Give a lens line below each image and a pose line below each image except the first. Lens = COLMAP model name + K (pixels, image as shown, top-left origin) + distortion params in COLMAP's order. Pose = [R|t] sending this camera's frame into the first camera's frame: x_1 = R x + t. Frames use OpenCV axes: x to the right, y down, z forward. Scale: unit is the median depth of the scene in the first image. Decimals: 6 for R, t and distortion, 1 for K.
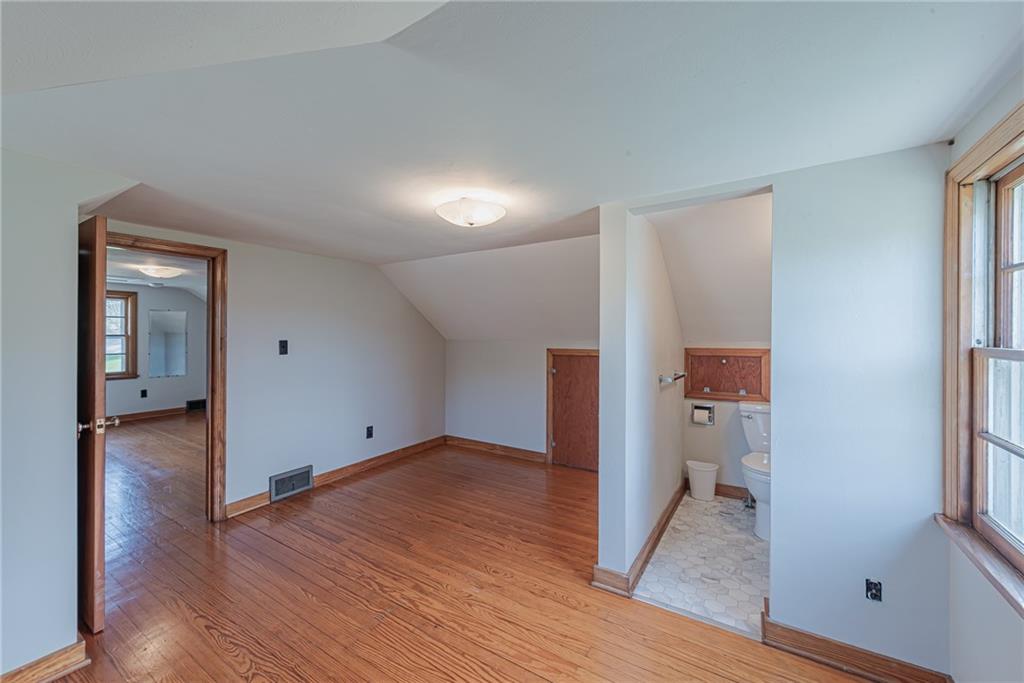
lens RADIAL K [[398.1, 0, 514.7], [0, 398.1, 332.6], [0, 0, 1]] dist [-0.000733, -0.000147]
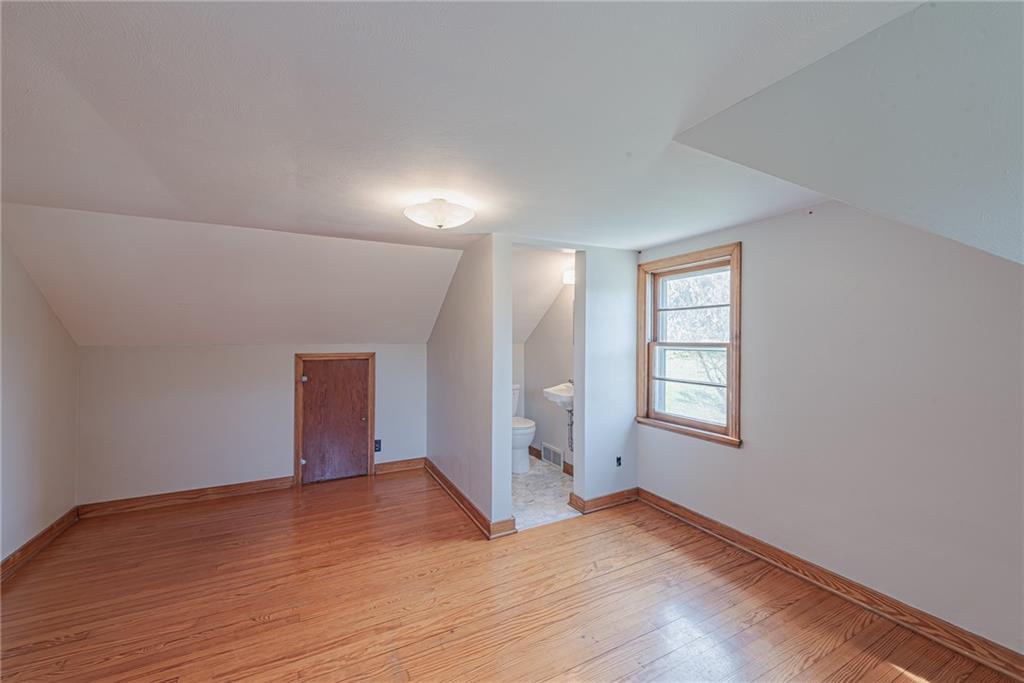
lens RADIAL K [[396.3, 0, 507.7], [0, 396.3, 339.5], [0, 0, 1]] dist [0.000594, -0.000011]
pose [[0.511305, -0.002216, 0.859397, -0.842316], [-0.001327, 0.999993, 0.003368, 0.009611], [-0.859398, -0.002862, 0.511298, 0.330852]]
